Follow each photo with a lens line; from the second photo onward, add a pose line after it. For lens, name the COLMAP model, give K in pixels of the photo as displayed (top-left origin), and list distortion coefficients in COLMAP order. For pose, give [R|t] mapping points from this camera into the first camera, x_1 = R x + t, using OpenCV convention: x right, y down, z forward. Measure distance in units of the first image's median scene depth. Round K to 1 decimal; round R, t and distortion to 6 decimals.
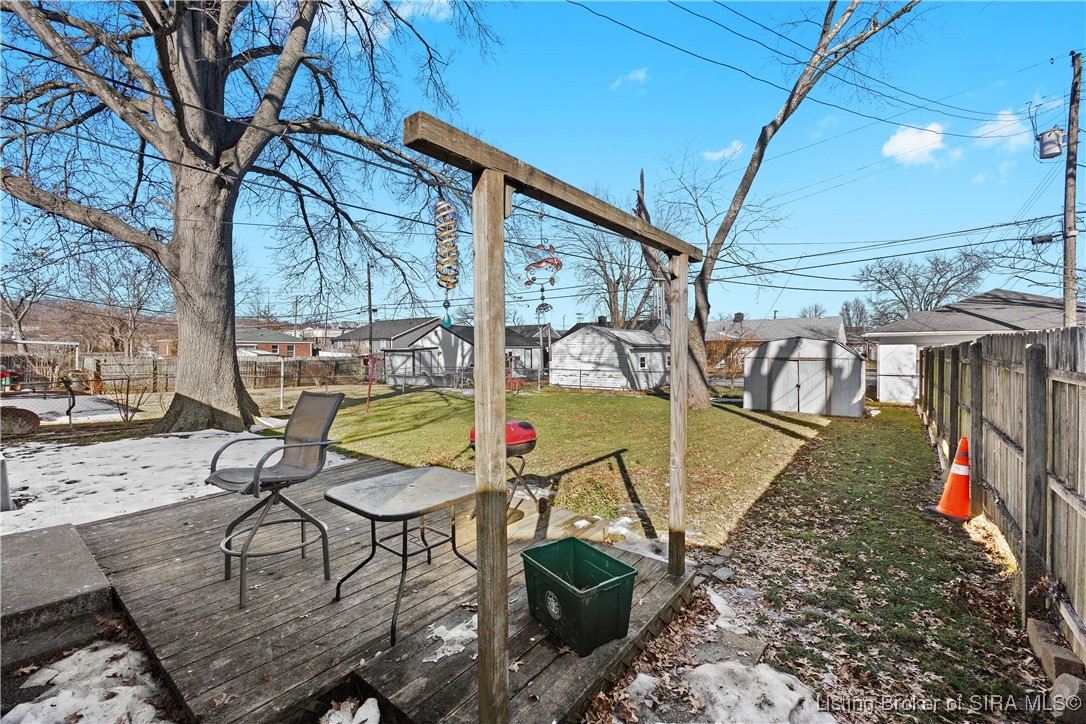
lens RADIAL K [[456.8, 0, 548.9], [0, 456.8, 348.7], [0, 0, 1]] dist [-0.010664, 0.000517]
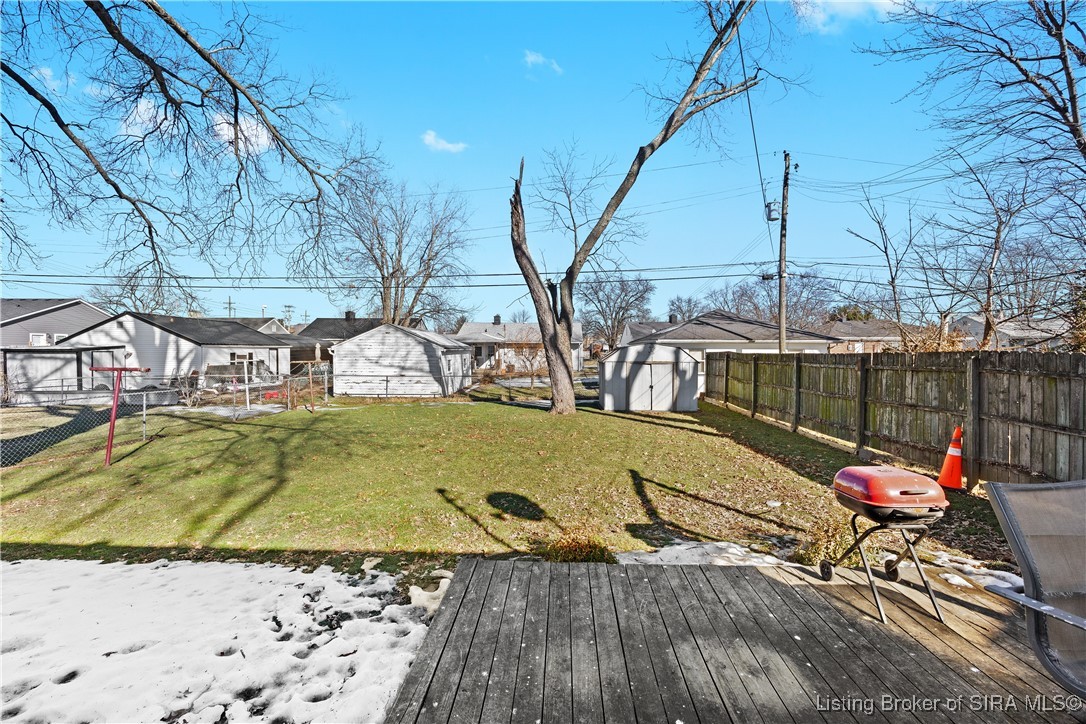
lens RADIAL K [[456.8, 0, 548.9], [0, 456.8, 348.7], [0, 0, 1]] dist [-0.010664, 0.000517]
pose [[0.809599, 0.006257, 0.586950, -0.179213], [-0.007584, 0.999971, -0.000198, -0.005549], [-0.586935, -0.004291, 0.809623, 0.136932]]
